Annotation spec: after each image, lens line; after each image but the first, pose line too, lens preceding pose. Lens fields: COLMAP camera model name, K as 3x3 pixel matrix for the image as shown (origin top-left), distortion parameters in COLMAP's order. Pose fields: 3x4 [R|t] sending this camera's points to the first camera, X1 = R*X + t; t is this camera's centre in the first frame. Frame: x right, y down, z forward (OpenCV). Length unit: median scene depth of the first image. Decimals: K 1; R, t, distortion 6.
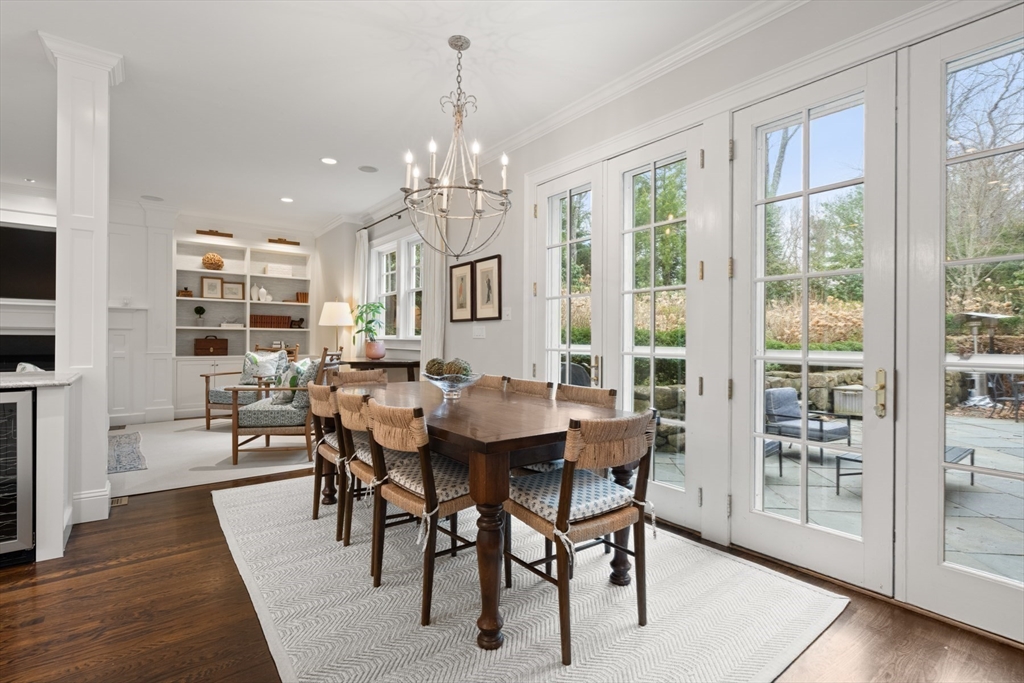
lens RADIAL K [[482.8, 0, 512.0], [0, 482.8, 341.5], [0, 0, 1]] dist [0.000865, 0.000275]
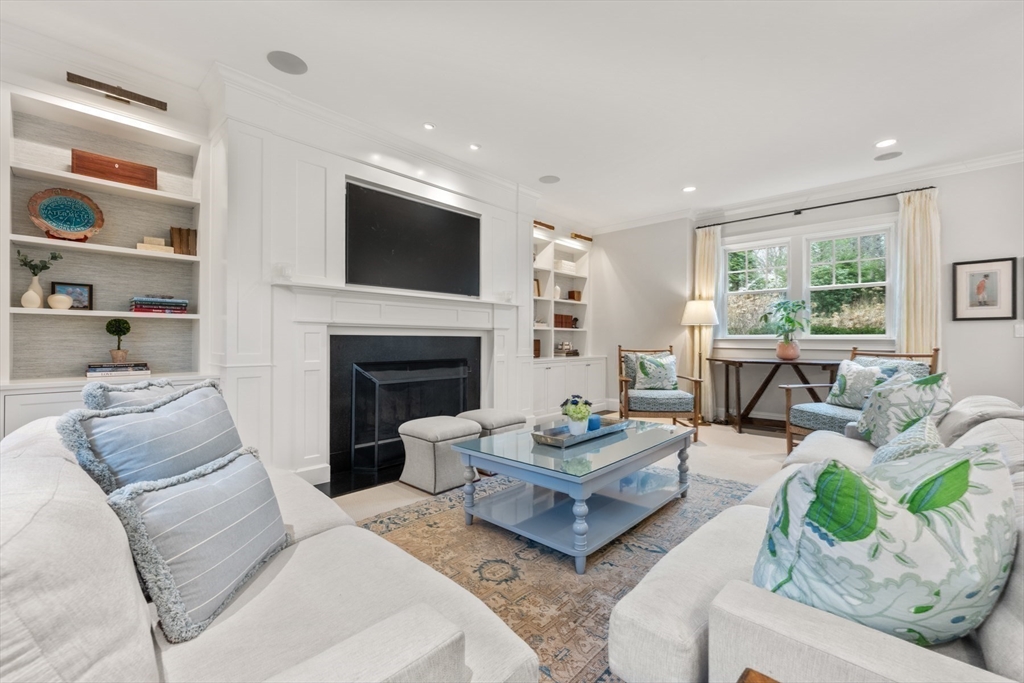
lens RADIAL K [[427.5, 0, 512.0], [0, 427.5, 341.5], [0, 0, 1]] dist [-0.000174, 0.000055]
pose [[0.988388, -0.004673, 0.151878, -0.779801], [0.004308, 0.999987, 0.002735, -0.004179], [-0.151889, -0.002049, 0.988395, 0.201490]]
